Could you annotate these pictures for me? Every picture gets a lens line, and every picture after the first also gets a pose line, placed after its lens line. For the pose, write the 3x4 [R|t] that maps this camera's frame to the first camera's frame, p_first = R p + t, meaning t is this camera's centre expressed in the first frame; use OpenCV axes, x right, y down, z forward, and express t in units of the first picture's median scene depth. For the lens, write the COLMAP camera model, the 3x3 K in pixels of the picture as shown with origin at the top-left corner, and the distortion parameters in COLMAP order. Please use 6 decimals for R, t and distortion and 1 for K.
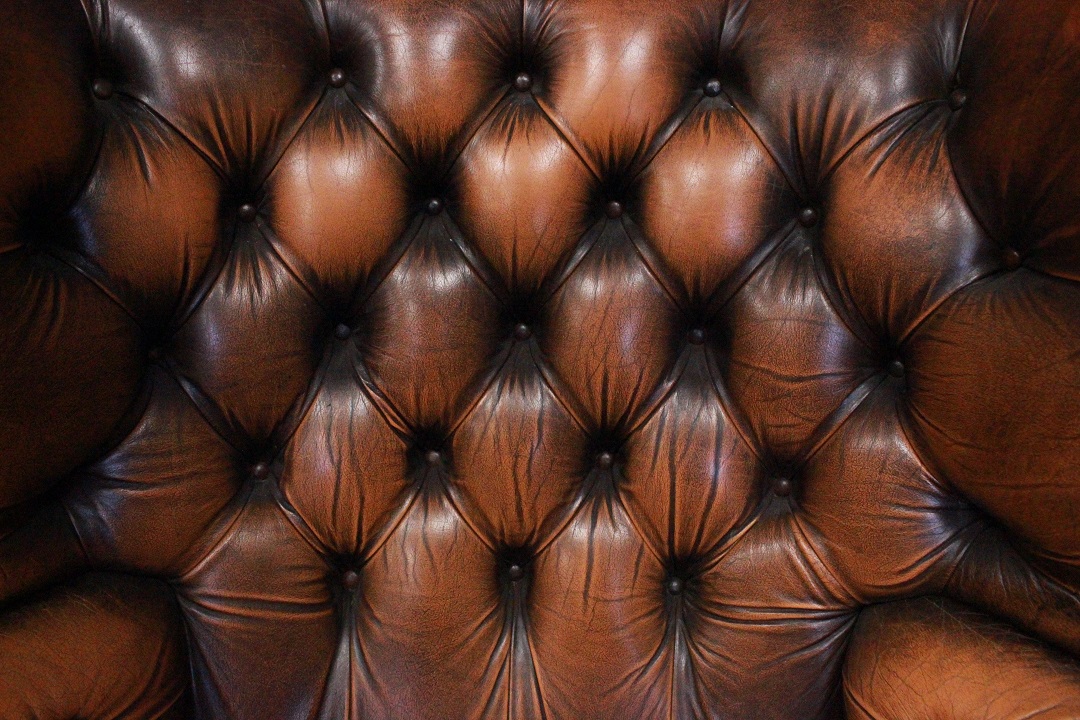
lens RADIAL K [[906.7, 0, 540.0], [0, 906.7, 360.0], [0, 0, 1]] dist [-0.171399, 0.170920]
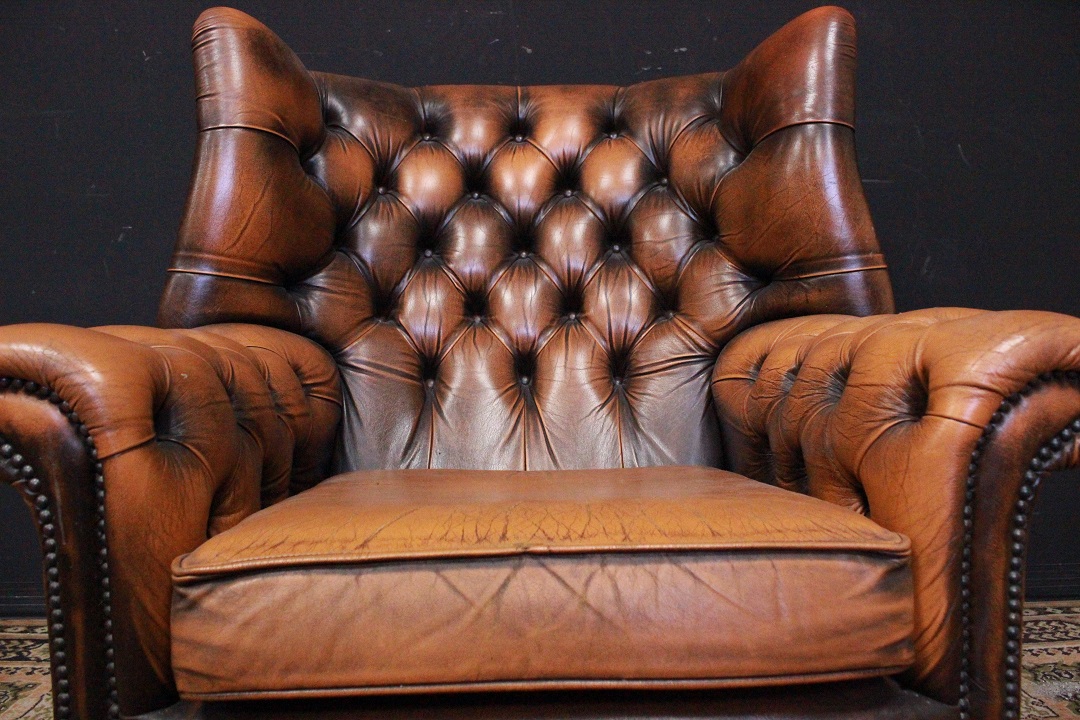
lens RADIAL K [[906.7, 0, 540.0], [0, 906.7, 360.0], [0, 0, 1]] dist [-0.171399, 0.170920]
pose [[0.998701, -0.037692, 0.034295, -0.063350], [0.048352, 0.913394, -0.404195, 1.010086], [-0.016090, 0.405328, 0.914030, -0.679261]]
